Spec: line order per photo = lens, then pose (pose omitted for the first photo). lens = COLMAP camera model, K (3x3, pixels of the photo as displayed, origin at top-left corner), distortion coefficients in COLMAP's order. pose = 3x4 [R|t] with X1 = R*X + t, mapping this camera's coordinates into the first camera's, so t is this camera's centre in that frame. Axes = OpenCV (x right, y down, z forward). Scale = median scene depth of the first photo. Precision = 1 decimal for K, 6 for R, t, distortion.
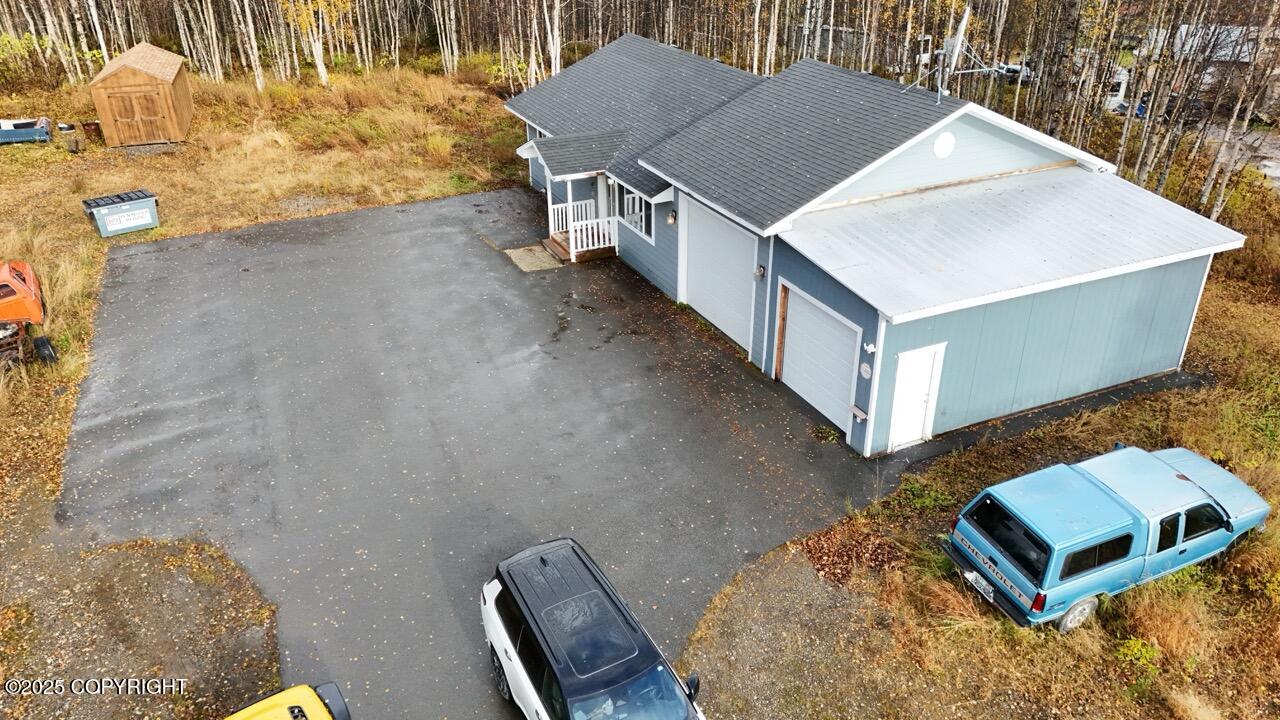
lens RADIAL K [[930.6, 0, 640.0], [0, 930.6, 360.0], [0, 0, 1]] dist [0.083648, -0.087441]
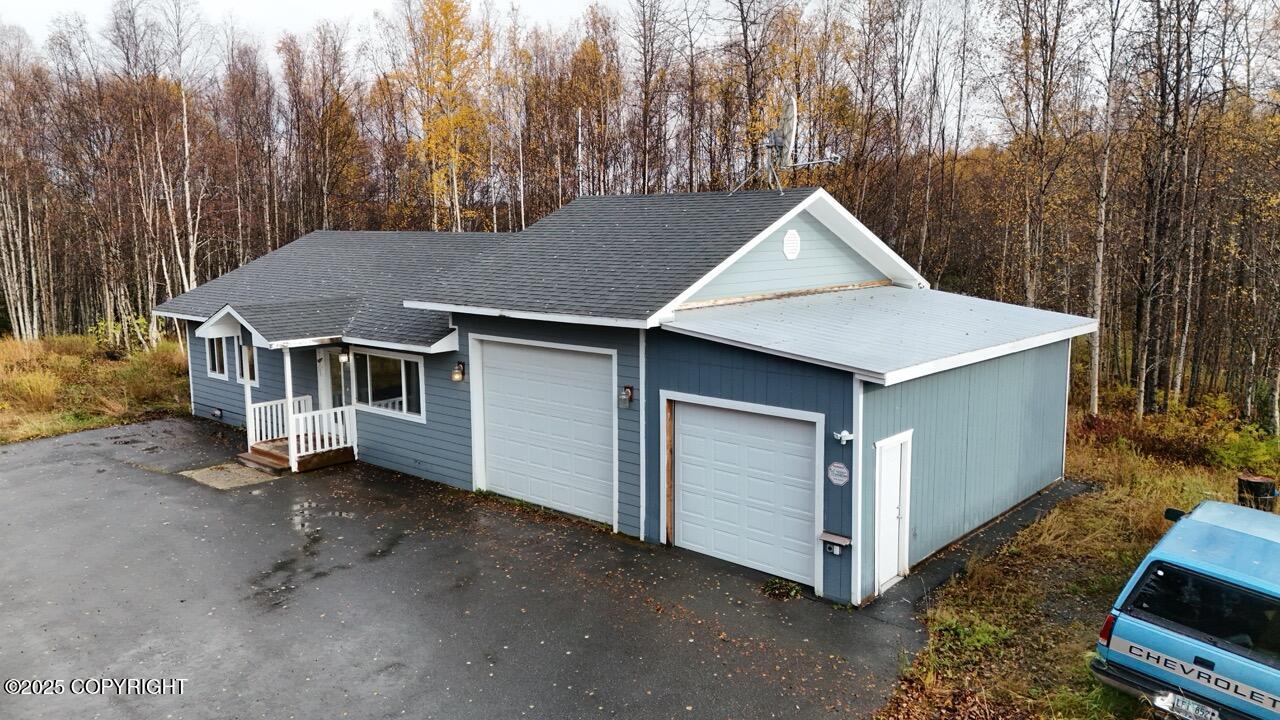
lens RADIAL K [[930.6, 0, 640.0], [0, 930.6, 360.0], [0, 0, 1]] dist [0.083648, -0.087441]
pose [[0.913675, -0.054682, 0.402751, -0.150789], [0.185063, 0.938203, -0.292449, 0.093438], [-0.361871, 0.341737, 0.867332, 0.345054]]
